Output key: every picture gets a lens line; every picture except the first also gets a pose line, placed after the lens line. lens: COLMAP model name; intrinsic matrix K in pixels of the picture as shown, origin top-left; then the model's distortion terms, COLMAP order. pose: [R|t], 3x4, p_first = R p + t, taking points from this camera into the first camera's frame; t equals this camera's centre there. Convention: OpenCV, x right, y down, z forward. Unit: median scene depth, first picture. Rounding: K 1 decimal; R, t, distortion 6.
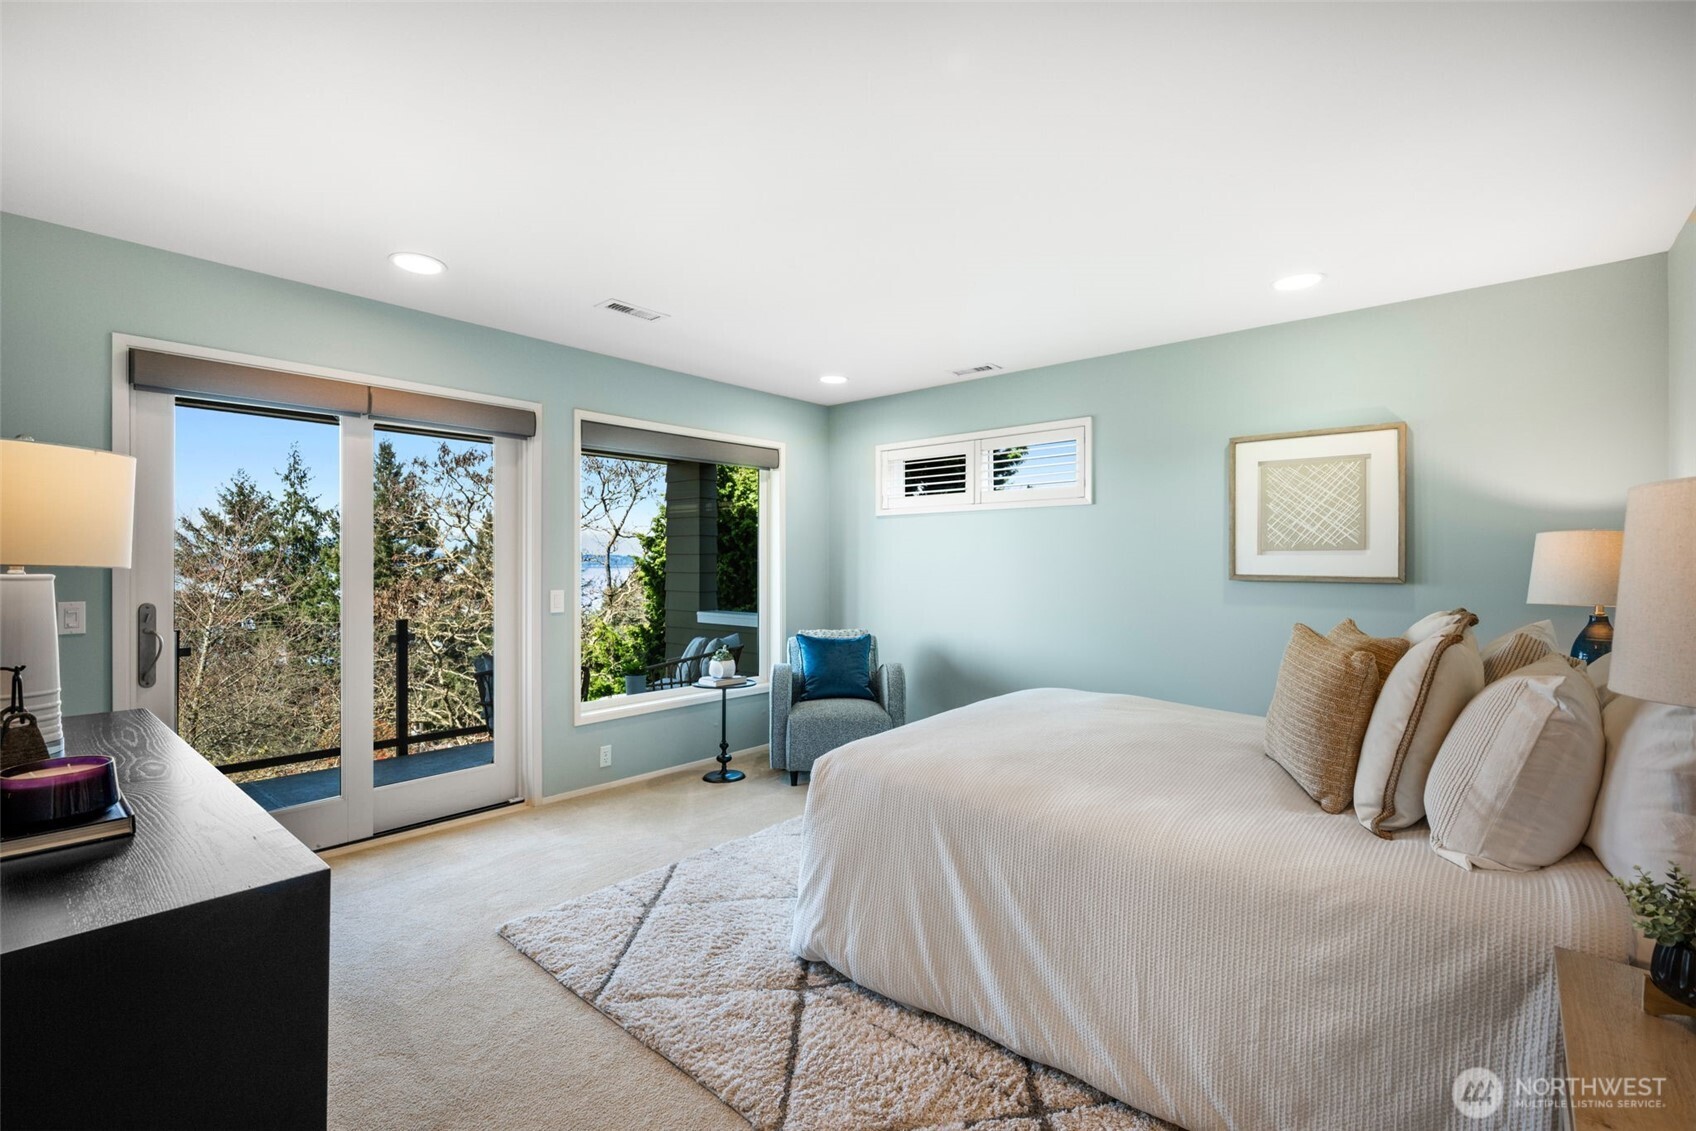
lens RADIAL K [[750.9, 0, 855.4], [0, 750.9, 557.3], [0, 0, 1]] dist [-0.000724, -0.000060]
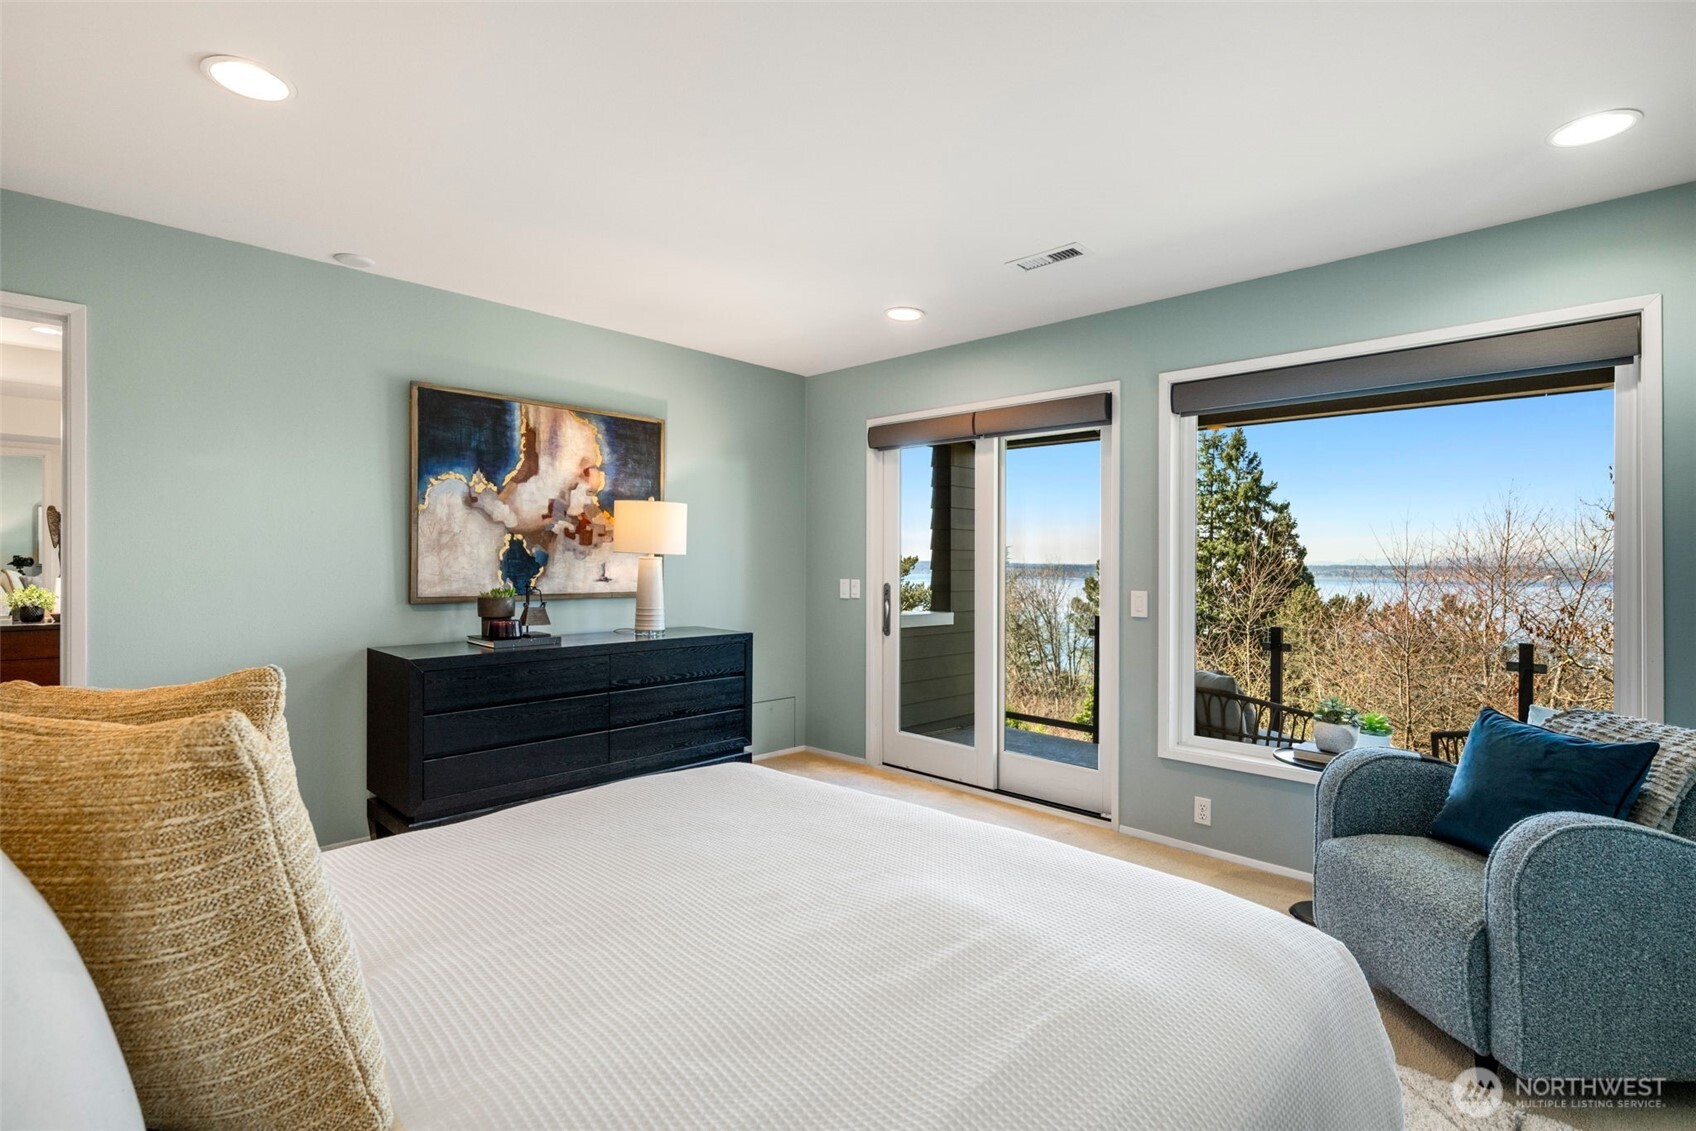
lens RADIAL K [[789.4, 0, 848.0], [0, 789.4, 565.5], [0, 0, 1]] dist [-0.016922, 0.000002]
pose [[-0.089521, -0.002951, -0.995981, 0.549337], [-0.007751, 0.999967, -0.002266, 0.019507], [0.995955, 0.007517, -0.089541, 0.779888]]
